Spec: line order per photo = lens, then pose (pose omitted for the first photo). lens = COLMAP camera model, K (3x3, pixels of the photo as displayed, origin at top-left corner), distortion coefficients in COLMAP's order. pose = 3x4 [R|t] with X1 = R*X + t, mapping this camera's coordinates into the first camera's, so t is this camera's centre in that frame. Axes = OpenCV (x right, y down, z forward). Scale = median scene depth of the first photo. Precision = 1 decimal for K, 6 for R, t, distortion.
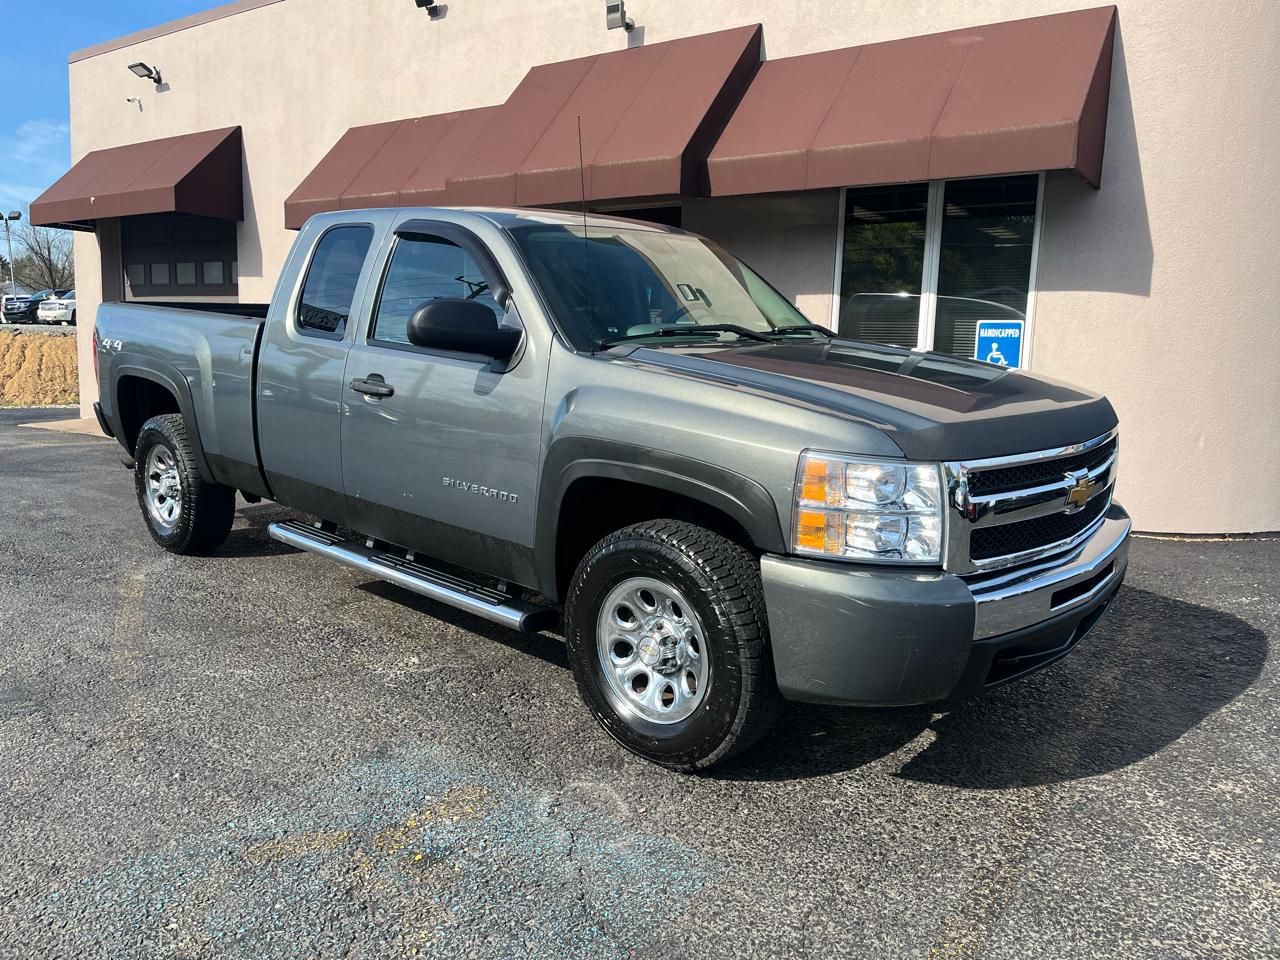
lens RADIAL K [[966.4, 0, 635.3], [0, 966.4, 481.9], [0, 0, 1]] dist [0.063655, -0.083866]
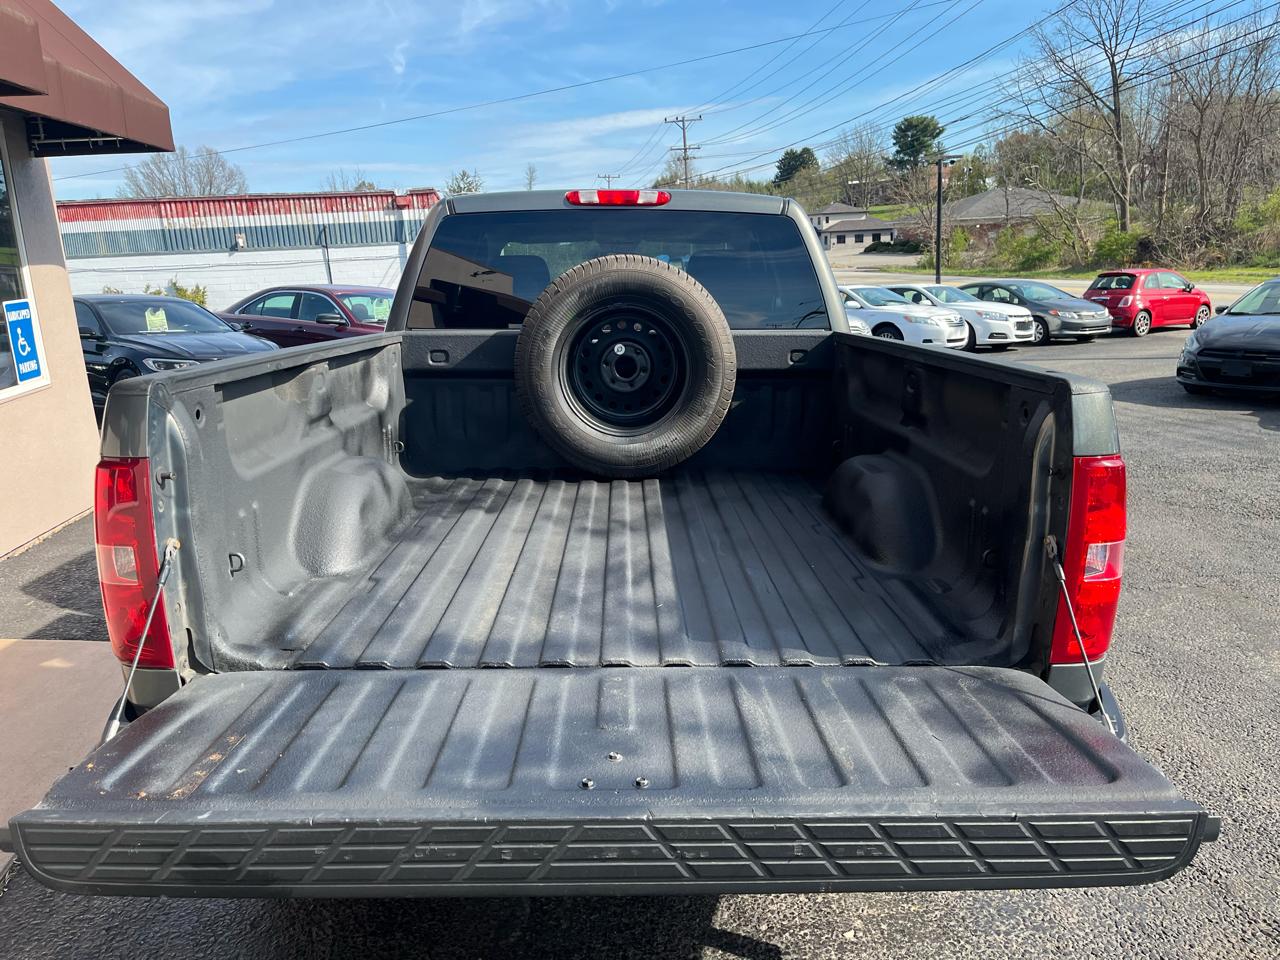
lens RADIAL K [[966.4, 0, 643.6], [0, 966.4, 478.6], [0, 0, 1]] dist [0.063655, -0.083866]
pose [[-0.688937, -0.174622, 0.703472, -0.627035], [0.118373, 0.930409, 0.346882, -0.257136], [-0.715090, 0.322252, -0.620322, 1.216982]]
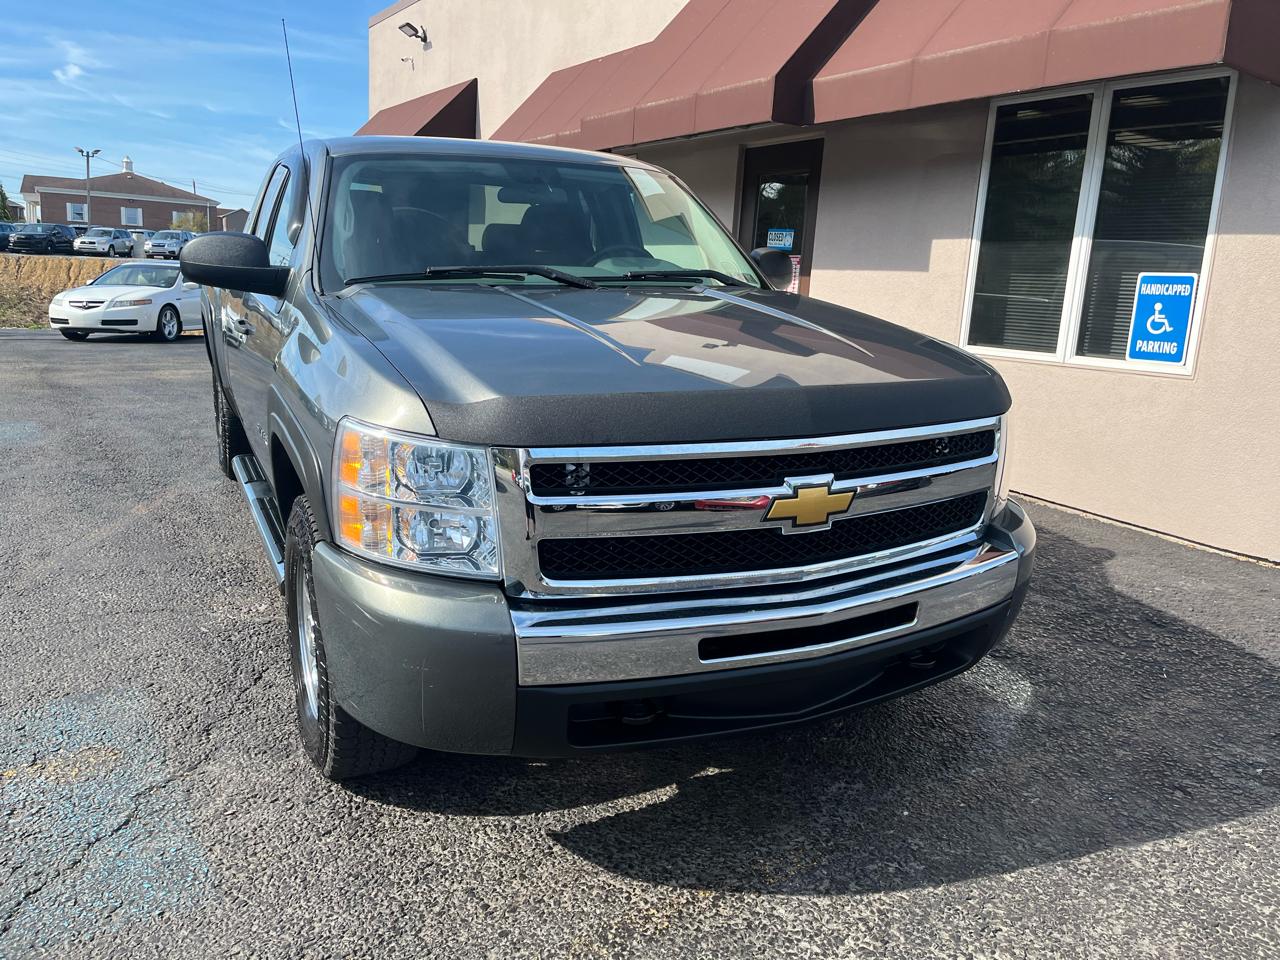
lens RADIAL K [[966.4, 0, 638.0], [0, 966.4, 472.6], [0, 0, 1]] dist [0.063655, -0.083866]
pose [[0.927967, 0.090311, -0.361554, 0.289016], [-0.076420, 0.995689, 0.052567, -0.020055], [0.364742, -0.021150, 0.930868, 0.141379]]
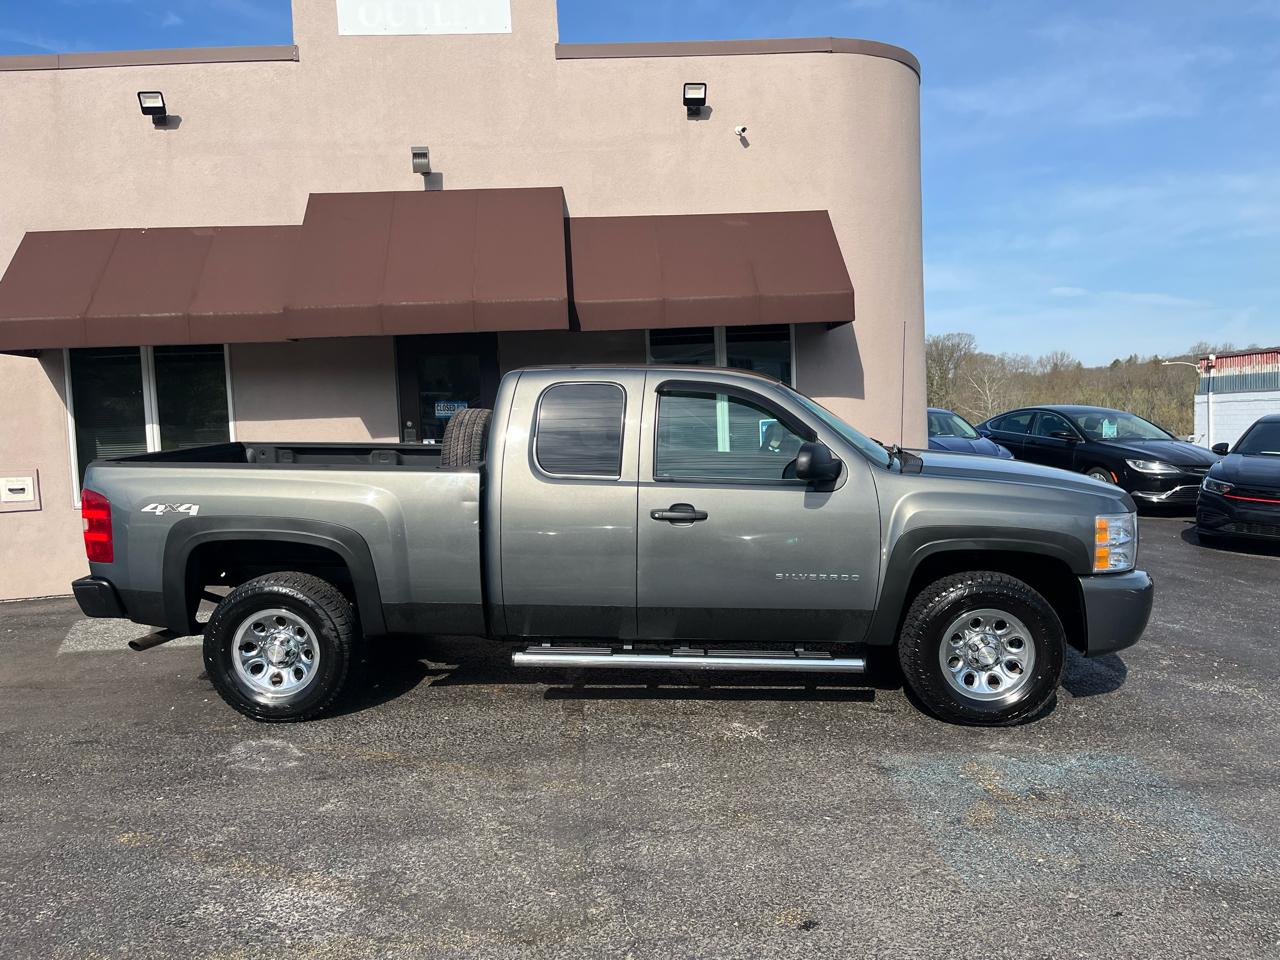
lens RADIAL K [[966.4, 0, 647.0], [0, 966.4, 484.9], [0, 0, 1]] dist [0.063655, -0.083866]
pose [[0.776119, -0.101752, 0.622323, -0.665123], [0.146538, 0.988981, -0.021050, -0.071603], [-0.613324, 0.107531, 0.782477, 0.032581]]
